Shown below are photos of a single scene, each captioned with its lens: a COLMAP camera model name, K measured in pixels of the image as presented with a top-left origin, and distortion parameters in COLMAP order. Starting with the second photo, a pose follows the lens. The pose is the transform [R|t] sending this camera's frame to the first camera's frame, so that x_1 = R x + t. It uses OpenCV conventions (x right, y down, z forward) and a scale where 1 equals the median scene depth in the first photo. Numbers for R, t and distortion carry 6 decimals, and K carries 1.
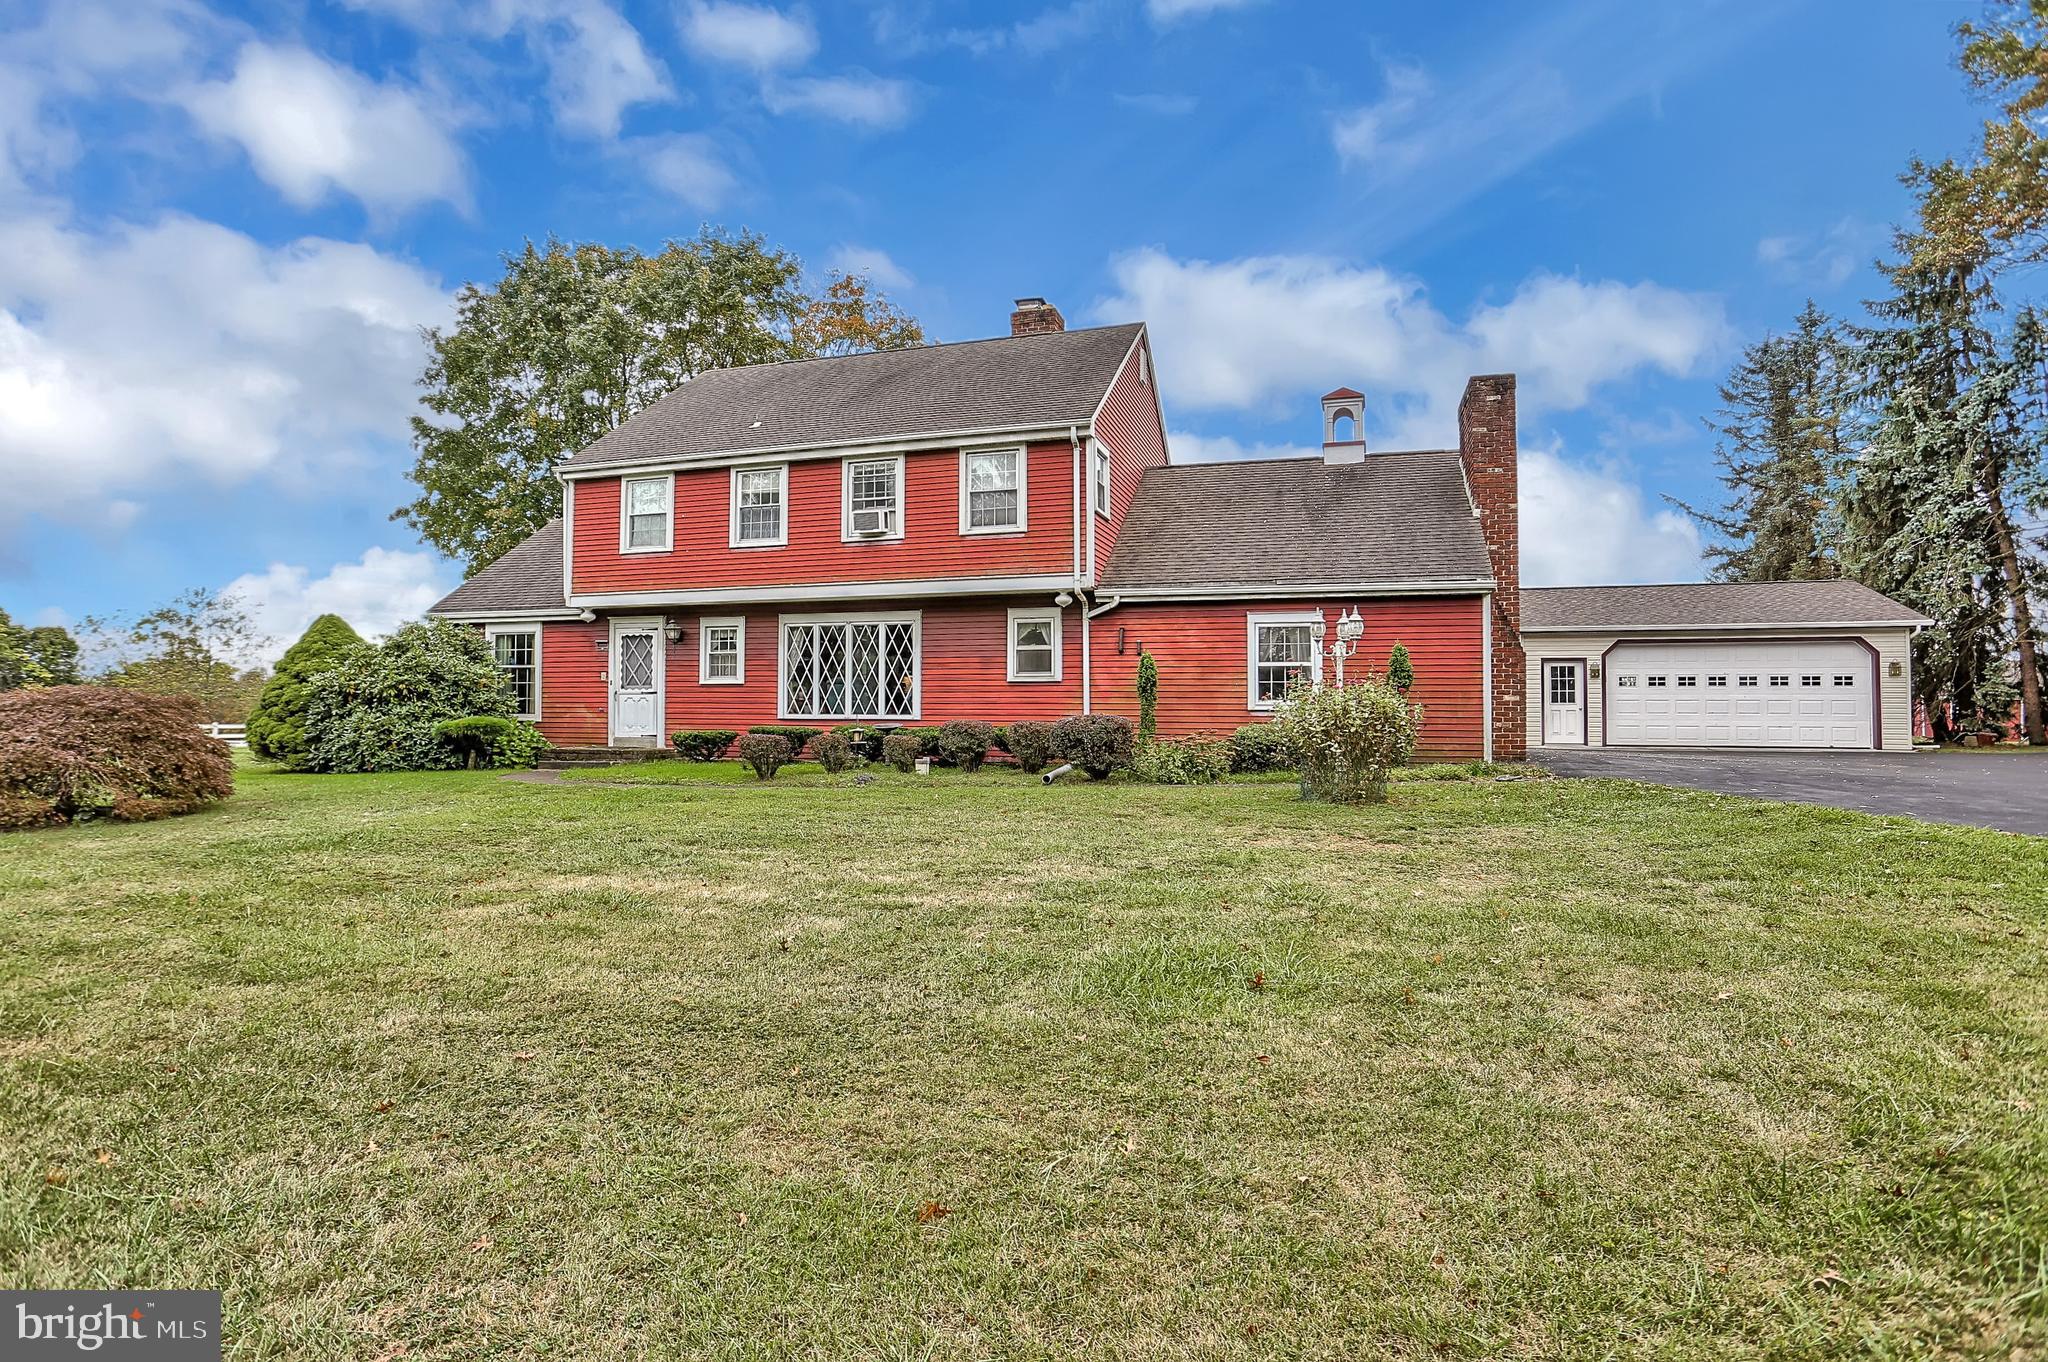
lens RADIAL K [[998.1, 0, 1024.0], [0, 998.1, 681.0], [0, 0, 1]] dist [-0.041921, 0.000648]
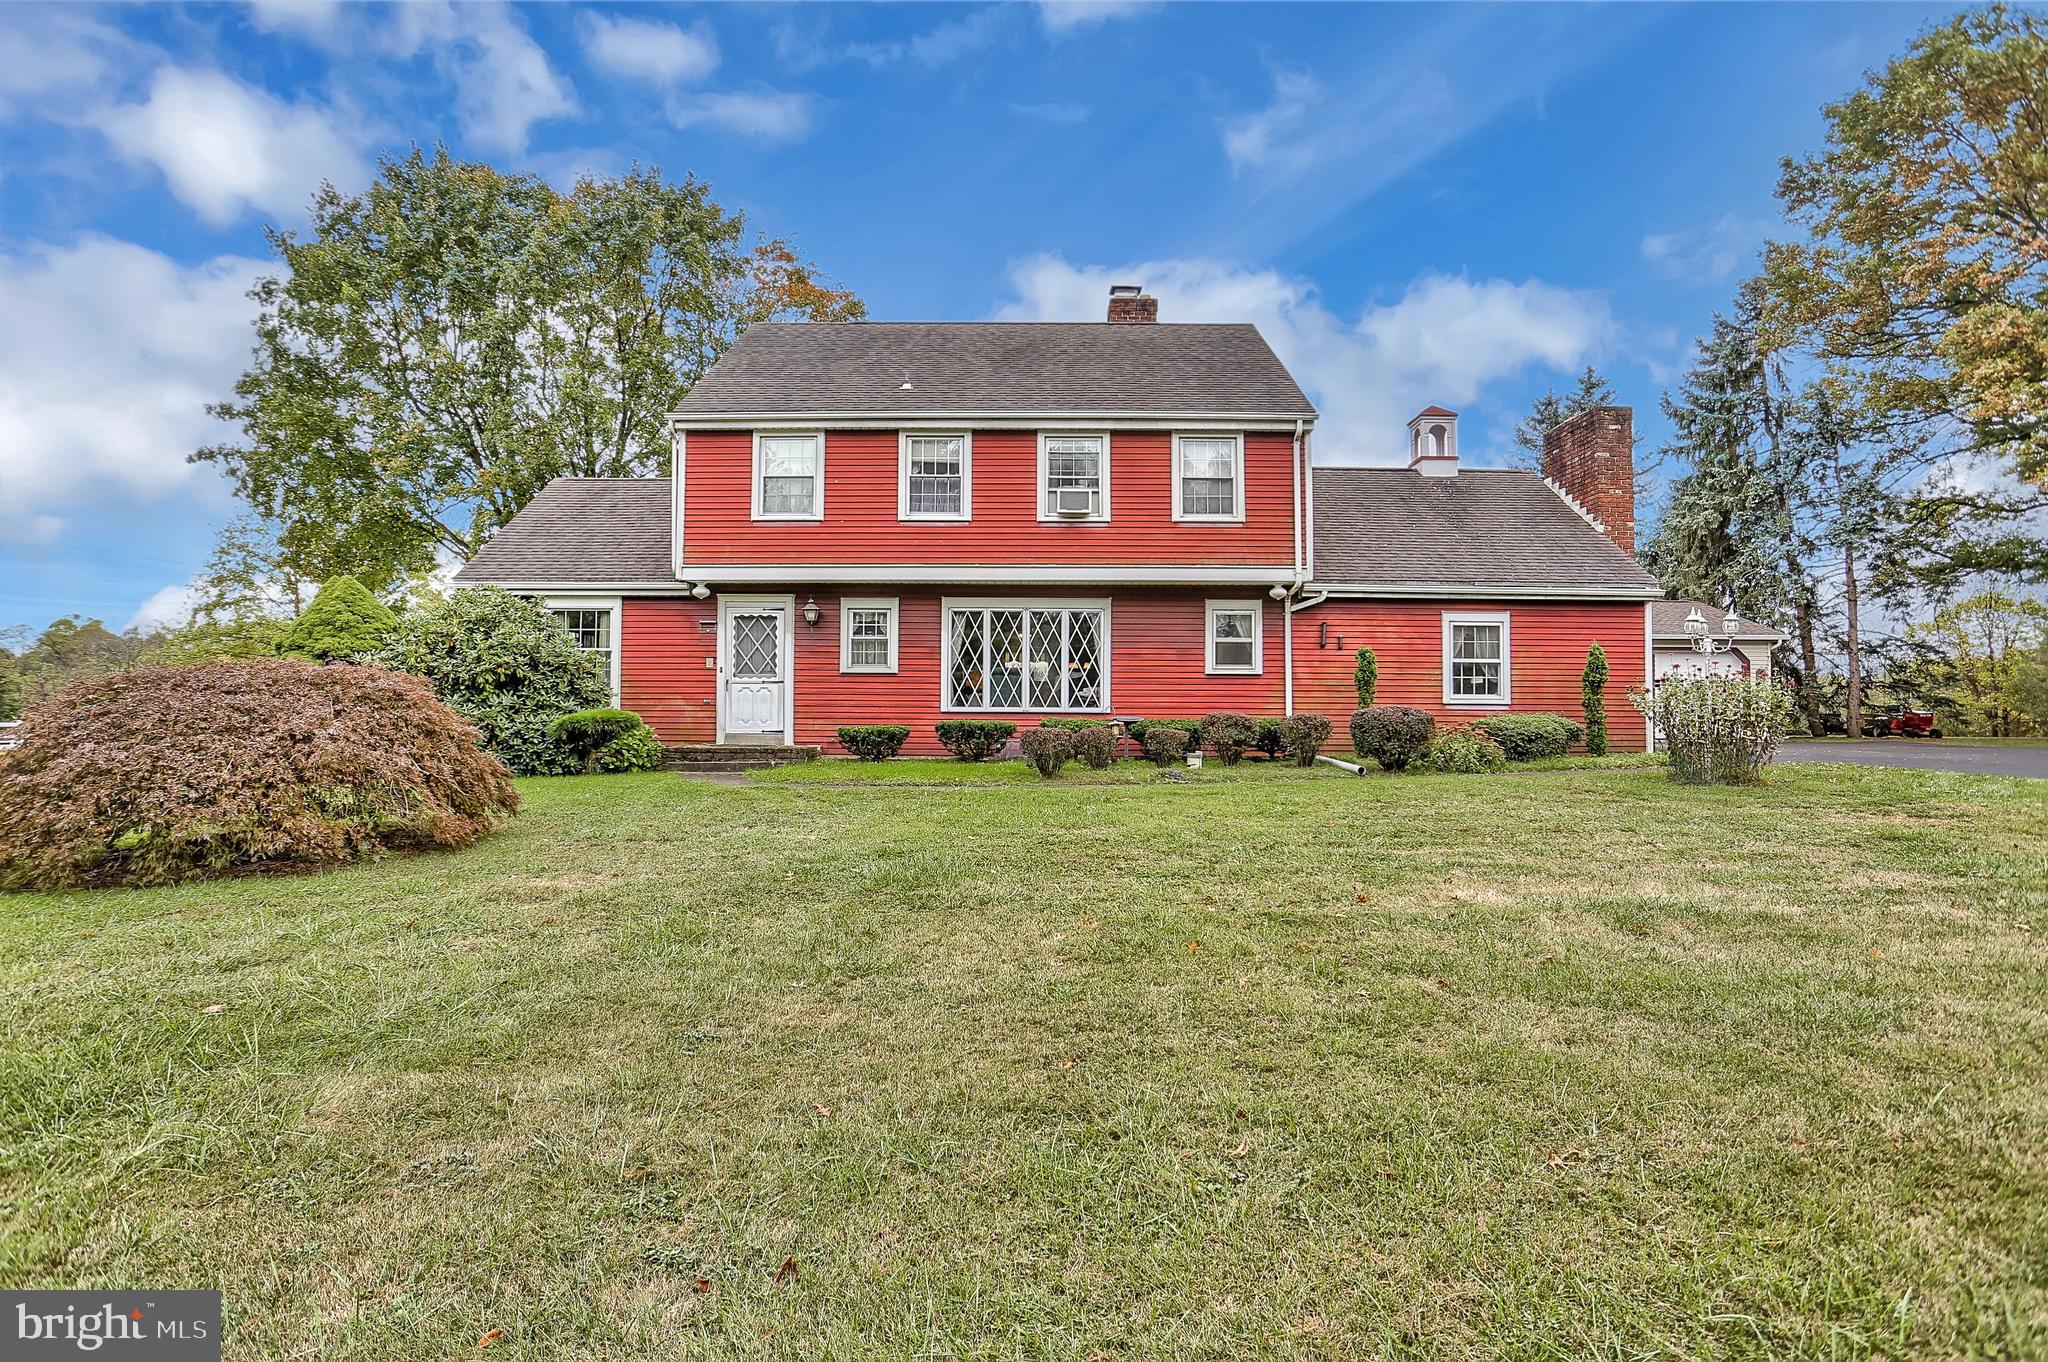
lens RADIAL K [[998.1, 0, 1024.0], [0, 998.1, 681.0], [0, 0, 1]] dist [-0.041921, 0.000648]
pose [[0.957575, 0.010926, 0.287978, -0.447004], [-0.011091, 0.999938, -0.001059, 0.010022], [-0.287971, -0.002180, 0.957637, 0.109774]]
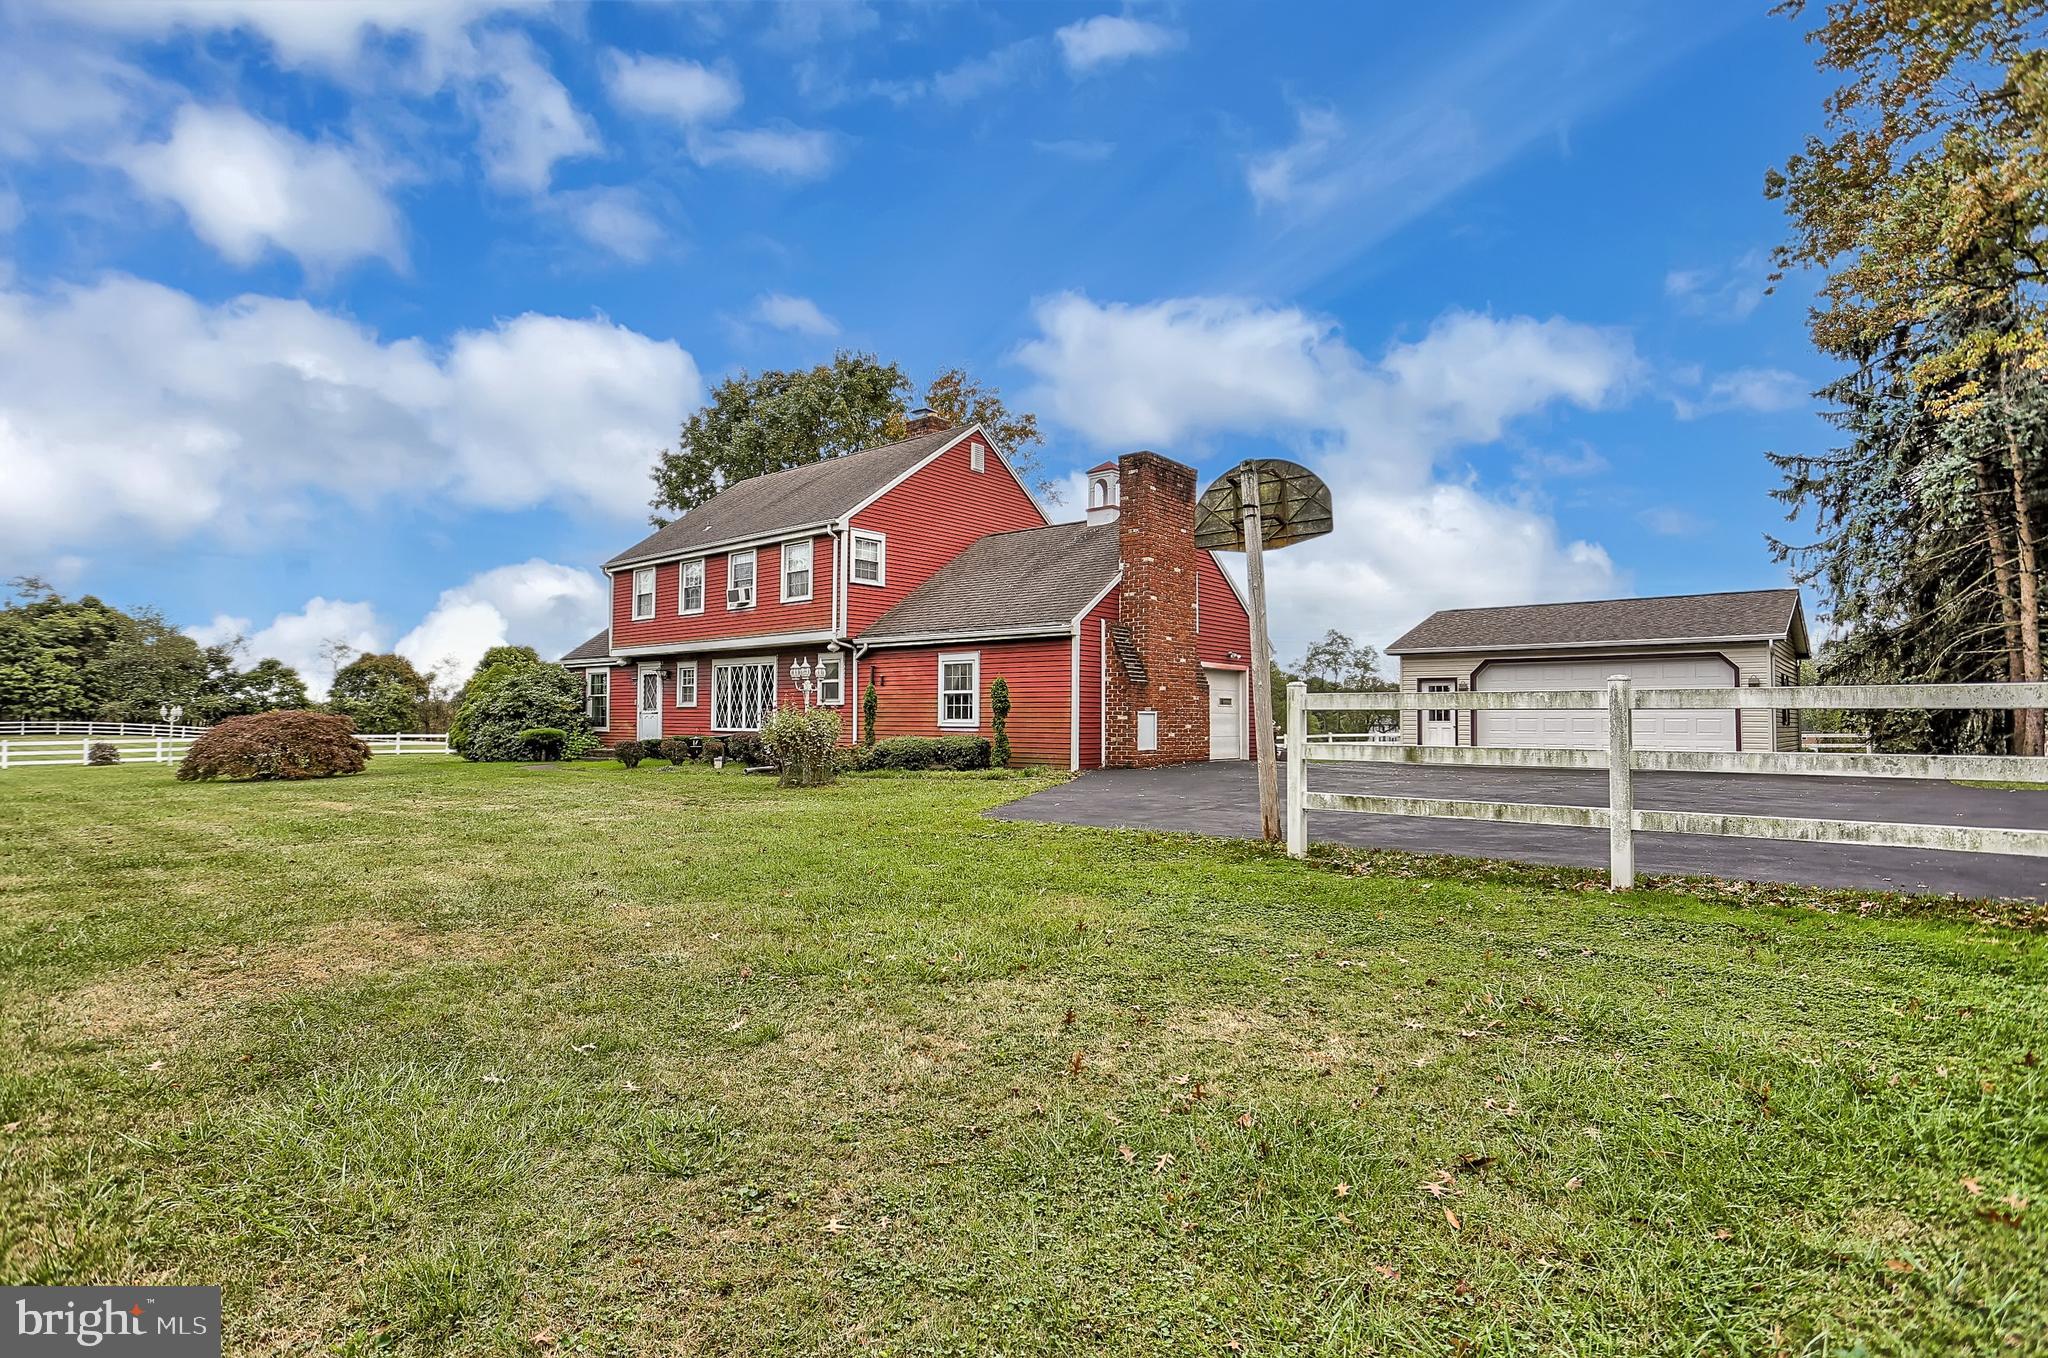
lens RADIAL K [[998.1, 0, 1024.0], [0, 998.1, 679.0], [0, 0, 1]] dist [-0.041921, 0.000648]
pose [[0.924094, -0.014511, -0.381890, 0.748844], [0.007932, 0.999792, -0.018797, -0.007315], [0.382083, 0.014341, 0.924017, -0.172834]]
